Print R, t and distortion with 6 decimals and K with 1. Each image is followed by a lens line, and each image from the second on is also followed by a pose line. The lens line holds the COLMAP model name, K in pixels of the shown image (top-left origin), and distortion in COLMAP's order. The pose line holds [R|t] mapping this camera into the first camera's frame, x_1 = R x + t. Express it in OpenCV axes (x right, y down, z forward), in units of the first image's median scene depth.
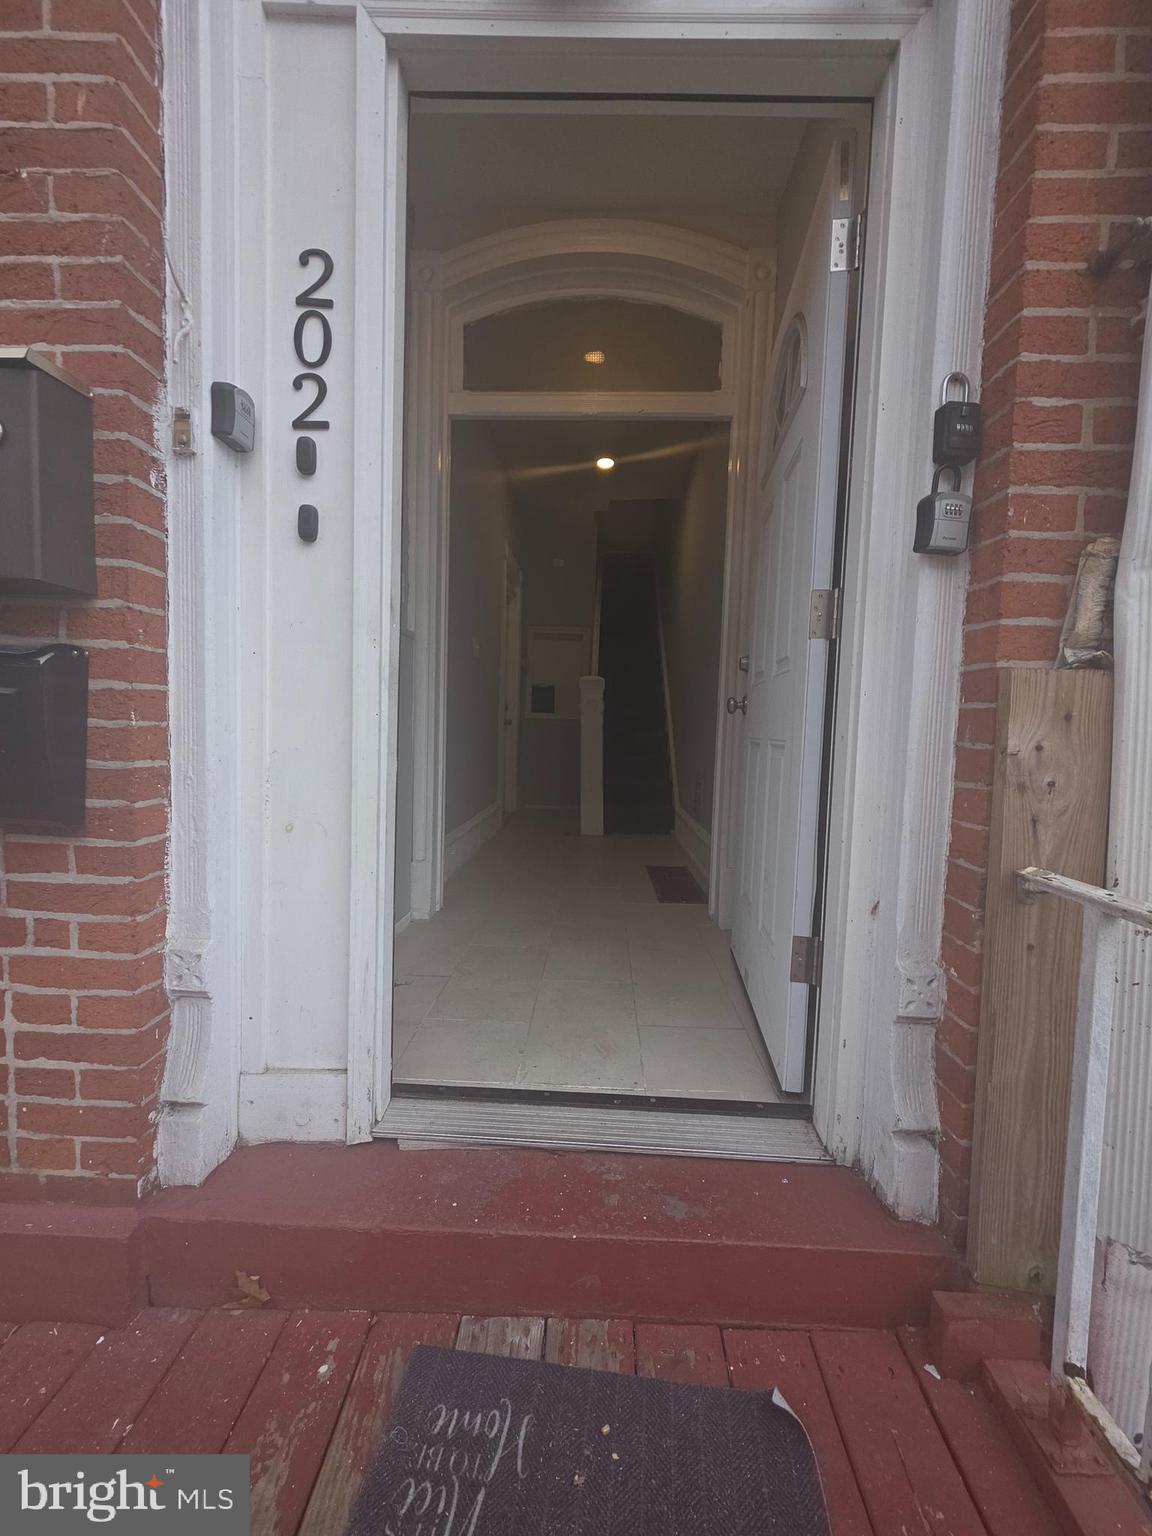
lens RADIAL K [[615.6, 0, 581.5], [0, 615.6, 766.7], [0, 0, 1]] dist [0.001910, 0.000975]
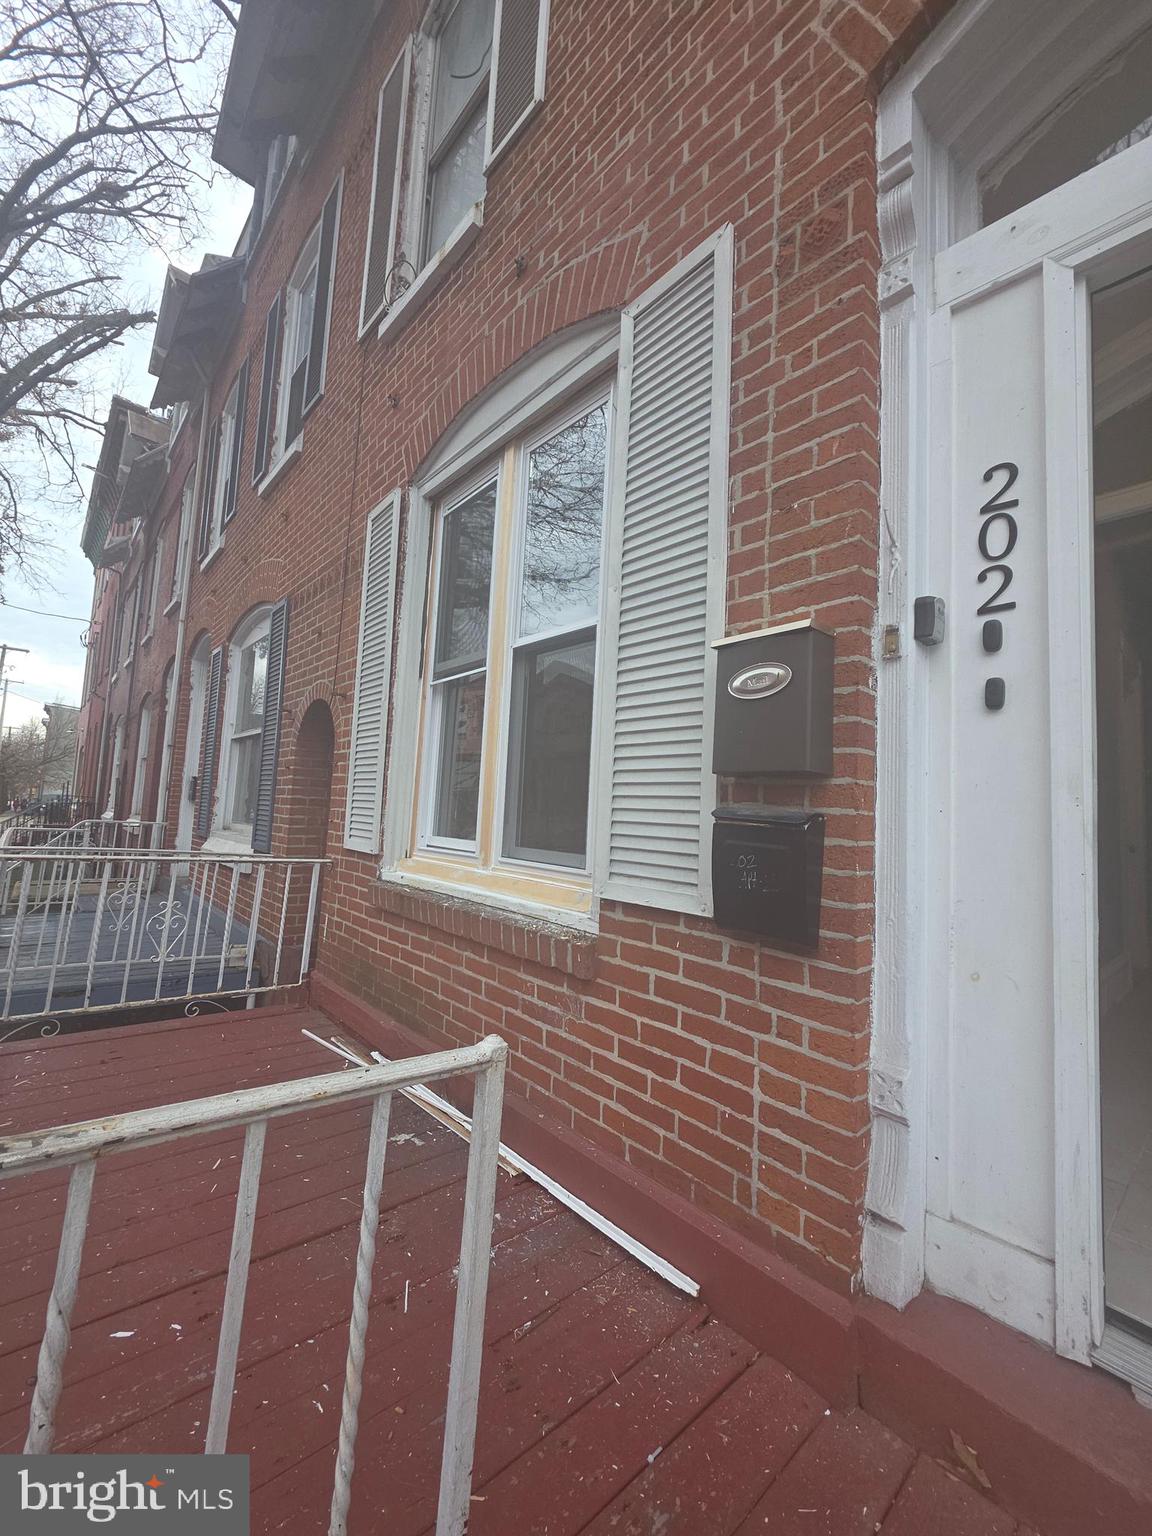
lens RADIAL K [[615.6, 0, 578.1], [0, 615.6, 764.7], [0, 0, 1]] dist [0.001910, 0.000975]
pose [[0.694263, -0.052321, -0.717817, -0.195196], [-0.075792, 0.986494, -0.145210, -0.060040], [0.715719, 0.155219, 0.680921, -0.287612]]
